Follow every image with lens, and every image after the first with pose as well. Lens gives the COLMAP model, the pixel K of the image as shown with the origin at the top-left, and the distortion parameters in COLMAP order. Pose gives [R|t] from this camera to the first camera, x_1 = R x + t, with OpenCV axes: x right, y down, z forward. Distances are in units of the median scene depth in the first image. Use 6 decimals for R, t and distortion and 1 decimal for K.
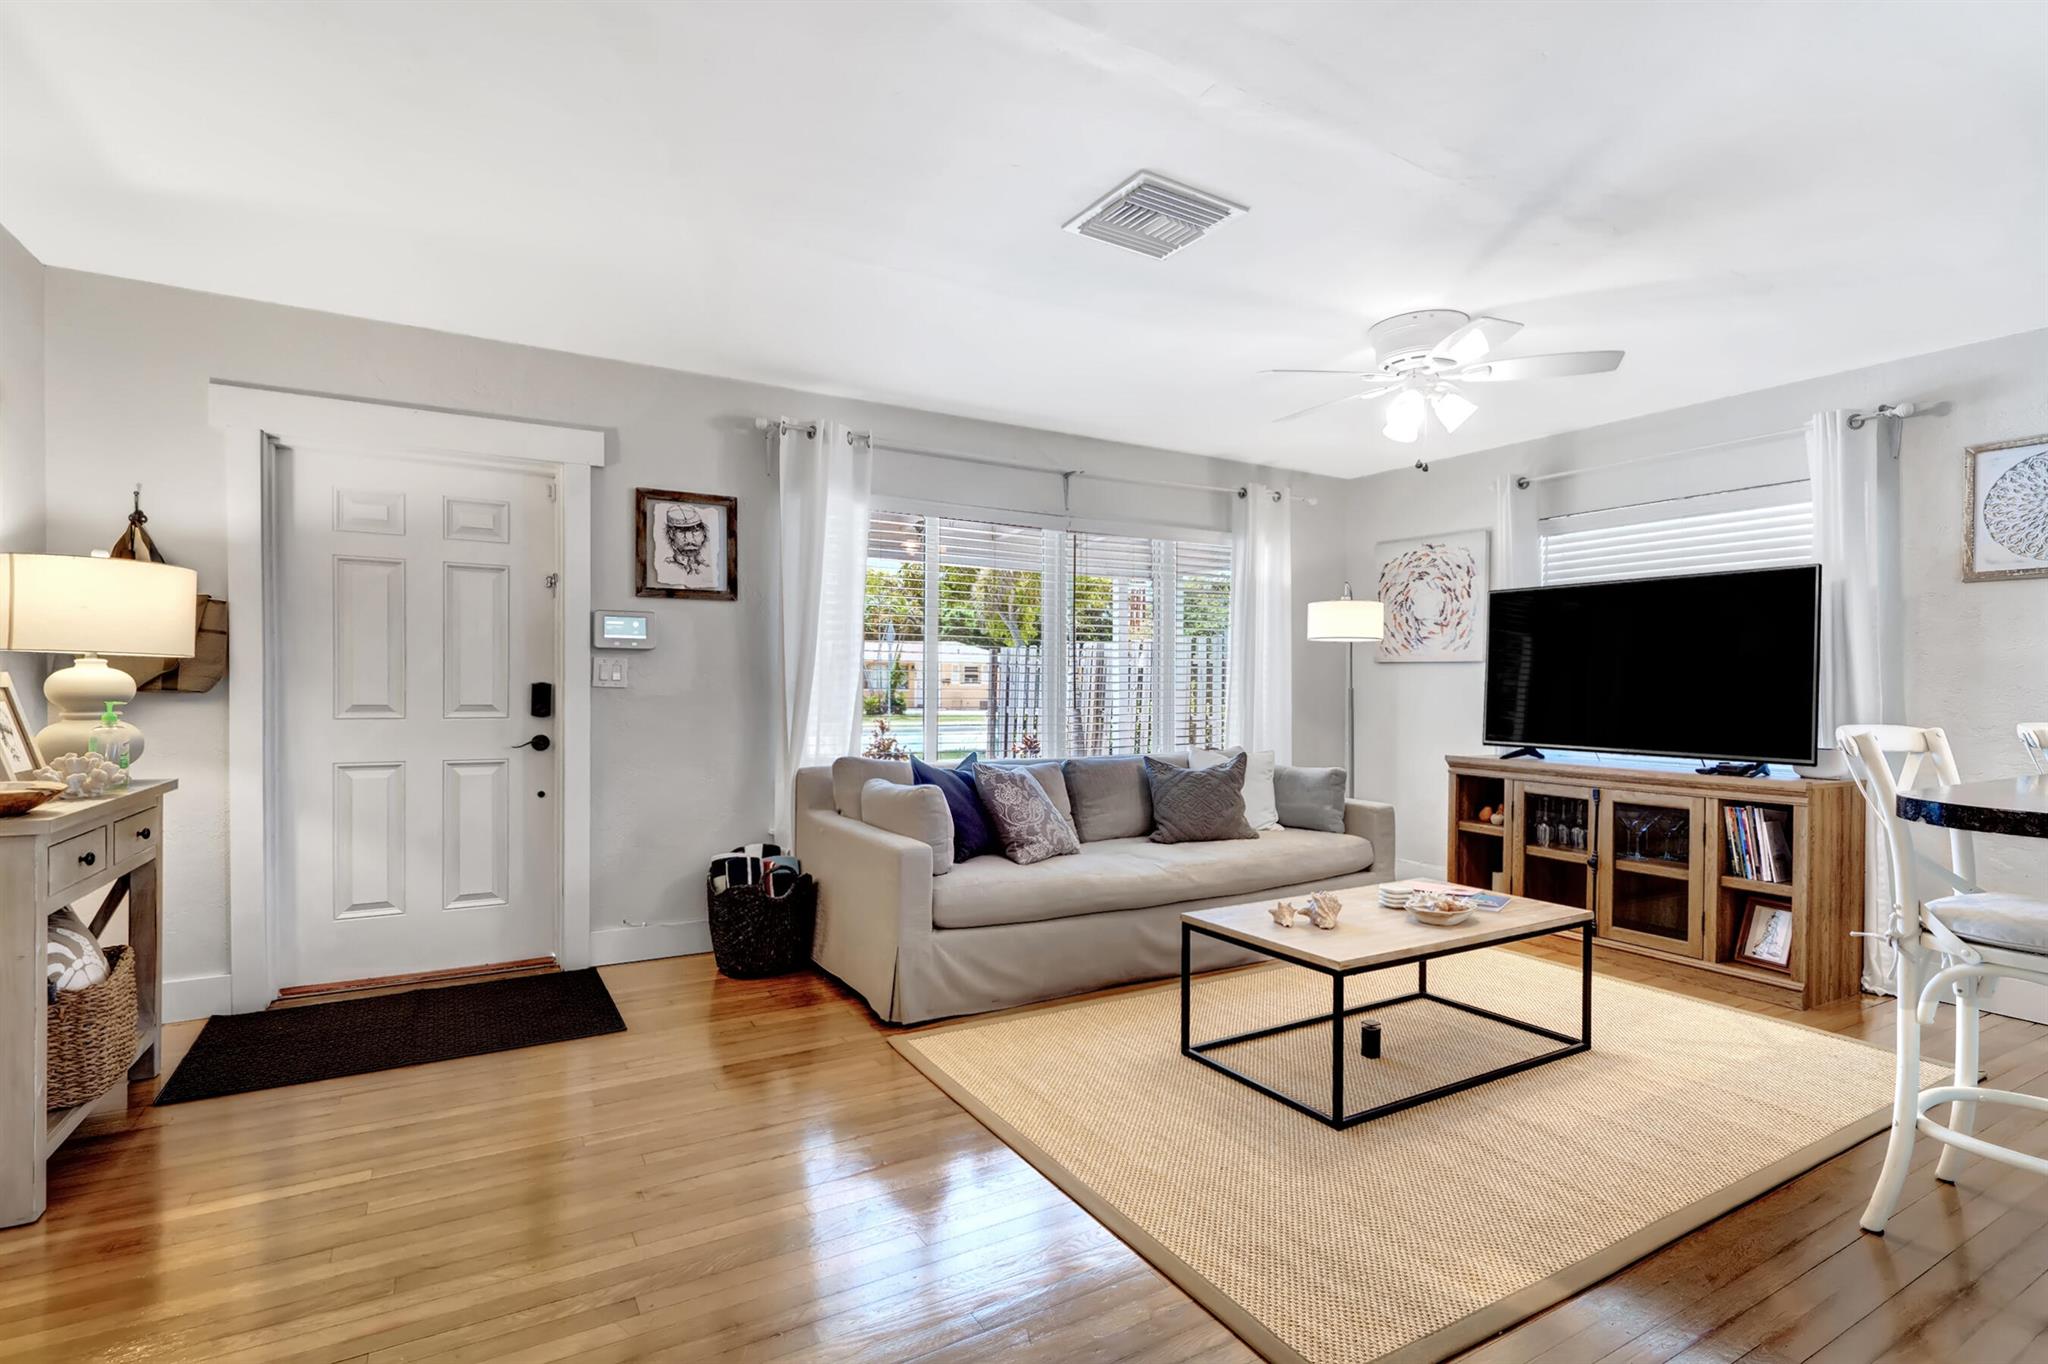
lens RADIAL K [[914.5, 0, 1083.0], [0, 914.5, 704.6], [0, 0, 1]] dist [0.000860, 0.000322]
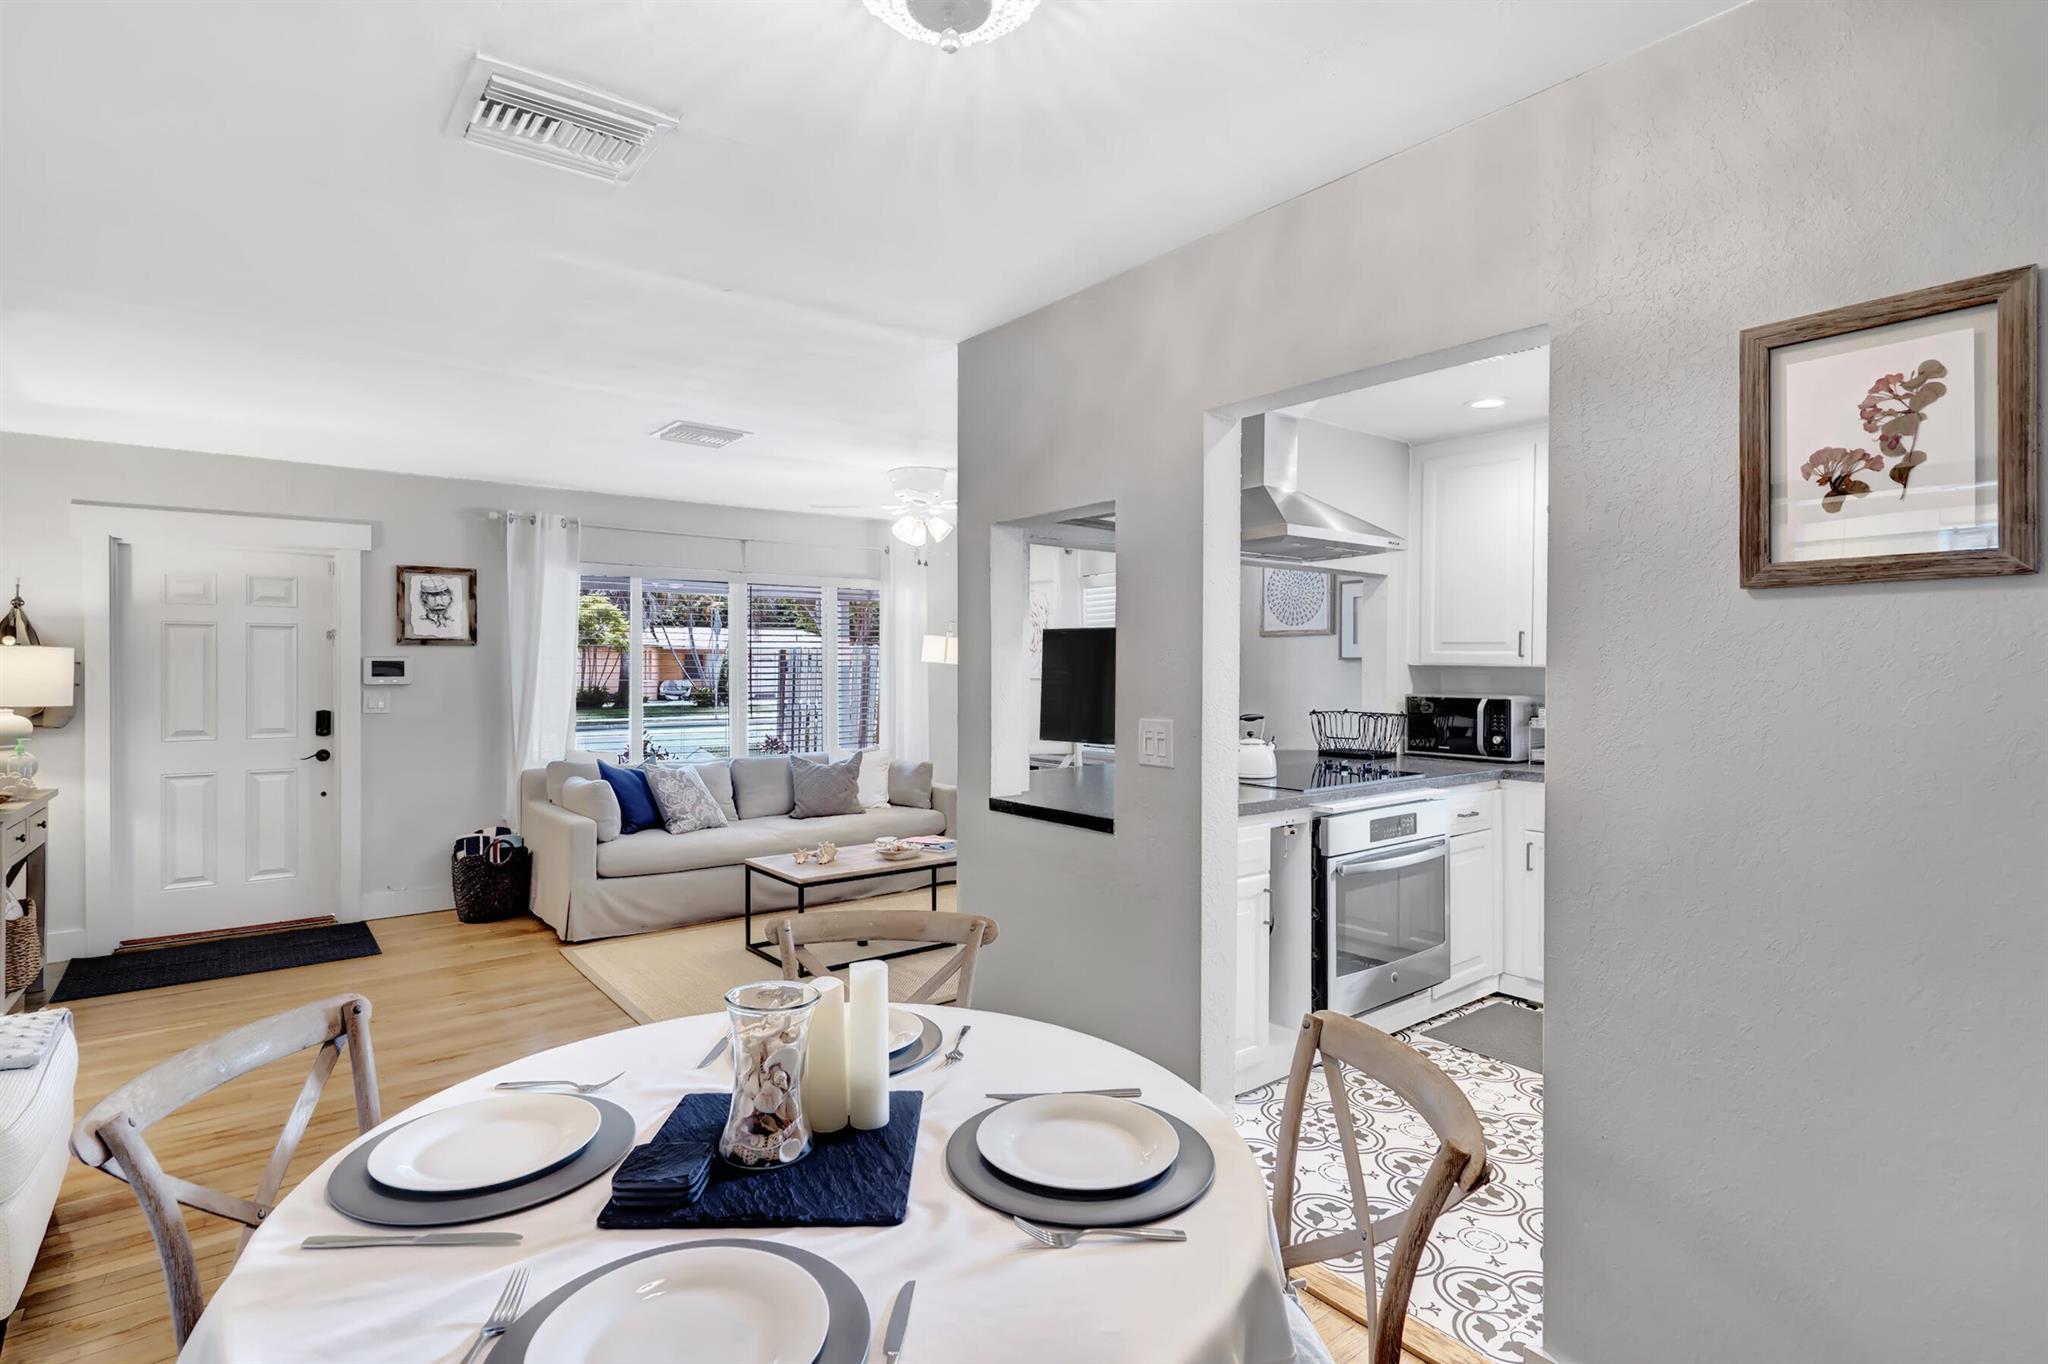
lens RADIAL K [[1020.2, 0, 1062.6], [0, 1020.2, 665.0], [0, 0, 1]] dist [-0.000732, 0.000363]
pose [[0.997143, -0.013600, 0.074300, 0.392784], [0.014900, 0.999745, -0.016965, -0.050535], [-0.074050, 0.018024, 0.997092, -0.593151]]
